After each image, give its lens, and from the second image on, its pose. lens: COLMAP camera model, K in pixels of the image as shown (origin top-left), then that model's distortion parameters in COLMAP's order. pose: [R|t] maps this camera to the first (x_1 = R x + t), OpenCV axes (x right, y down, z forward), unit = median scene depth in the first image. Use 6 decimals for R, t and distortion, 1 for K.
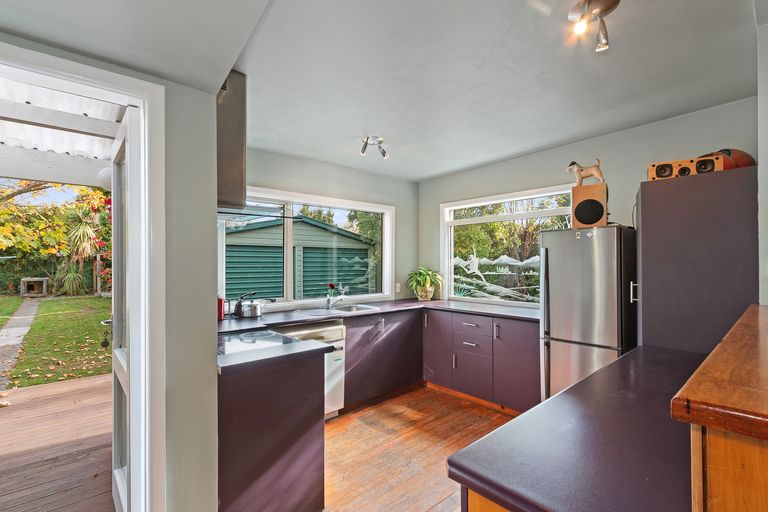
lens RADIAL K [[350.2, 0, 381.6], [0, 350.2, 251.7], [0, 0, 1]] dist [0.000056, -0.000107]
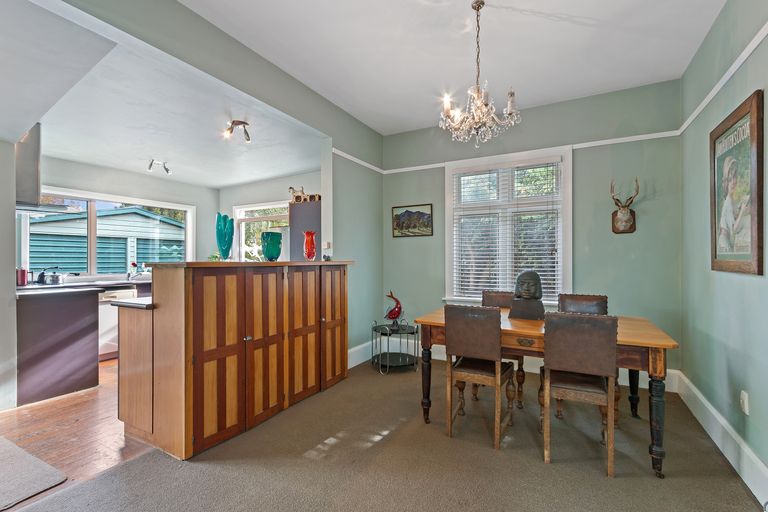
lens RADIAL K [[350.2, 0, 385.6], [0, 350.2, 264.1], [0, 0, 1]] dist [0.000056, -0.000107]
pose [[0.941747, -0.008685, 0.336210, 0.358221], [-0.006864, 0.998962, 0.045030, 0.032127], [-0.336252, -0.044715, 0.940710, -0.664385]]
